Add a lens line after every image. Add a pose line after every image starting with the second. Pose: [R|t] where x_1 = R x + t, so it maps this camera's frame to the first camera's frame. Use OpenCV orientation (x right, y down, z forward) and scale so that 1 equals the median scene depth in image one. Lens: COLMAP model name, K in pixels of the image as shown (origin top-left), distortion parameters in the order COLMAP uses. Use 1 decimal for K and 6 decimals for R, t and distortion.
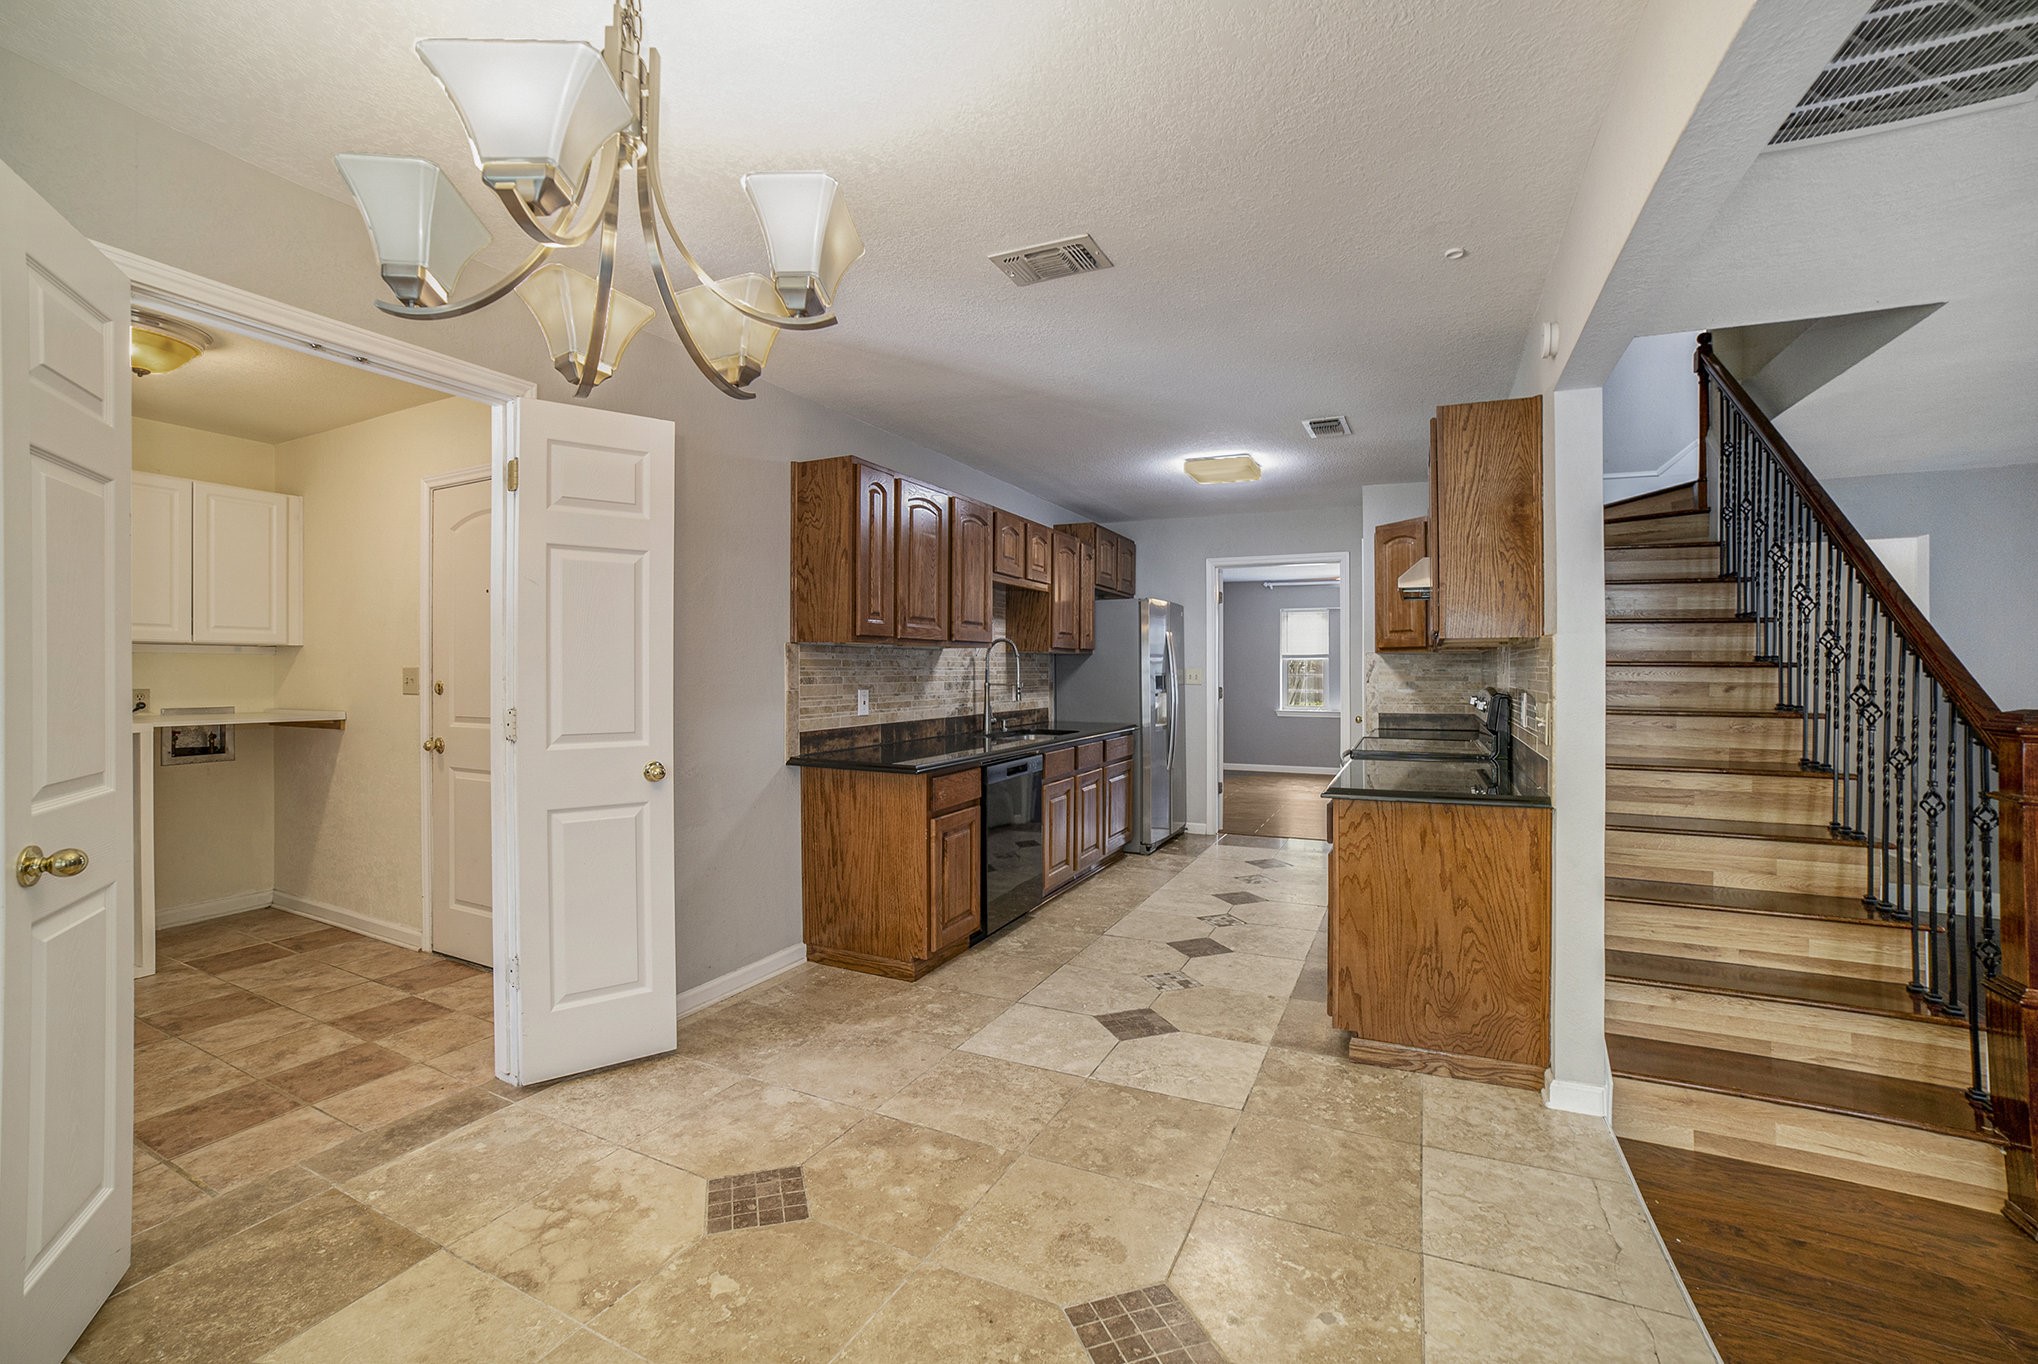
lens RADIAL K [[913.1, 0, 1032.6], [0, 913.1, 672.6], [0, 0, 1]] dist [-0.009969, 0.005128]
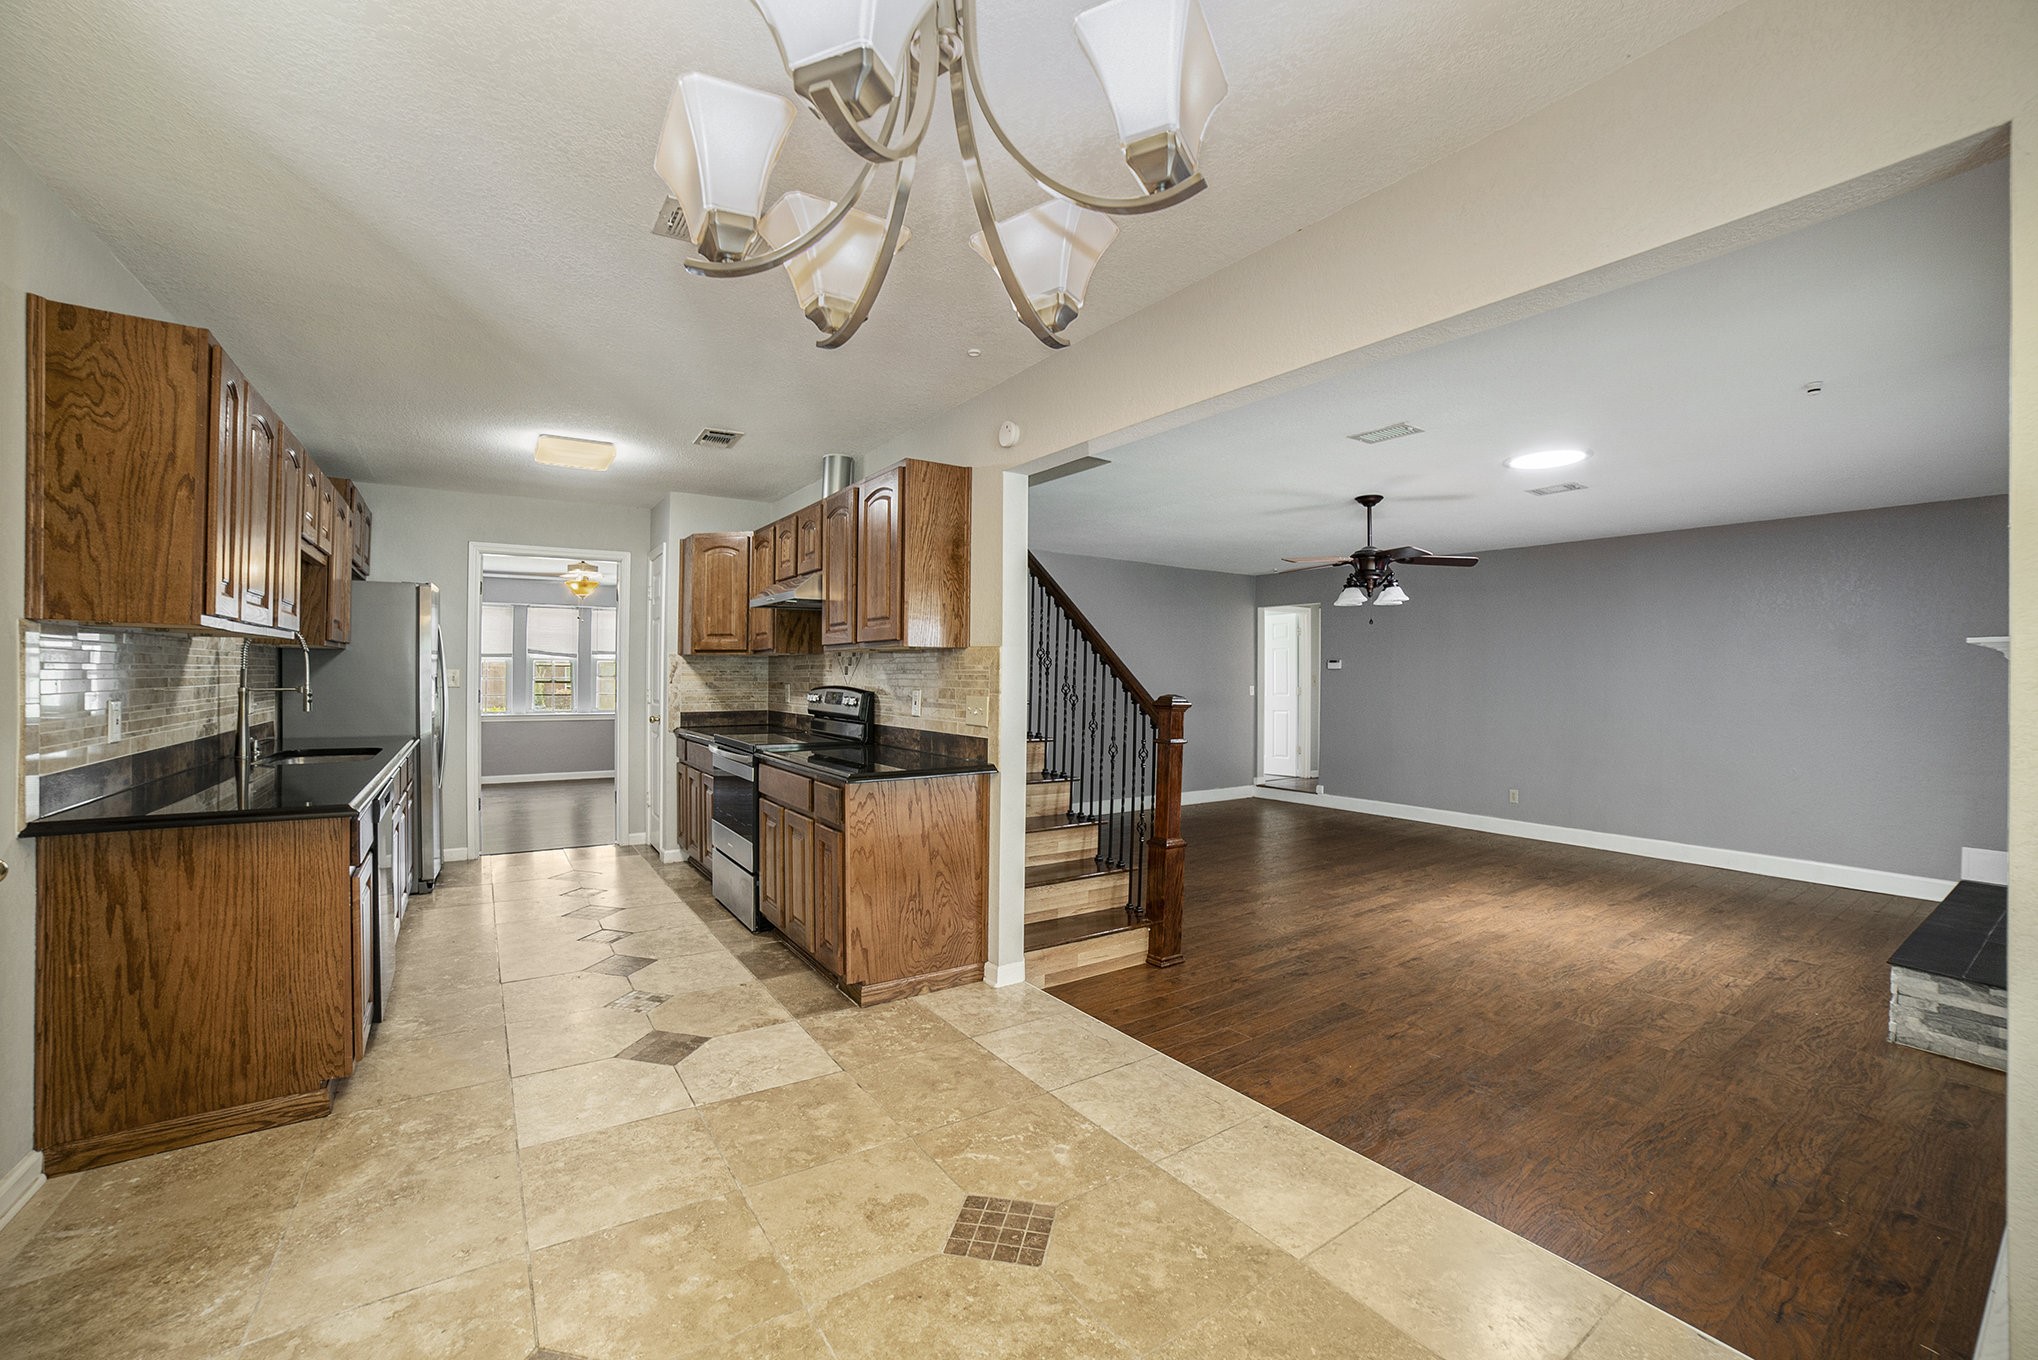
lens RADIAL K [[852.1, 0, 1106.4], [0, 852.1, 691.7], [0, 0, 1]] dist [-0.029923, 0.008317]
pose [[0.501645, -0.016395, 0.864918, -0.424790], [-0.002618, 0.999787, 0.020471, -0.000374], [-0.865070, -0.012534, 0.501495, 0.188815]]
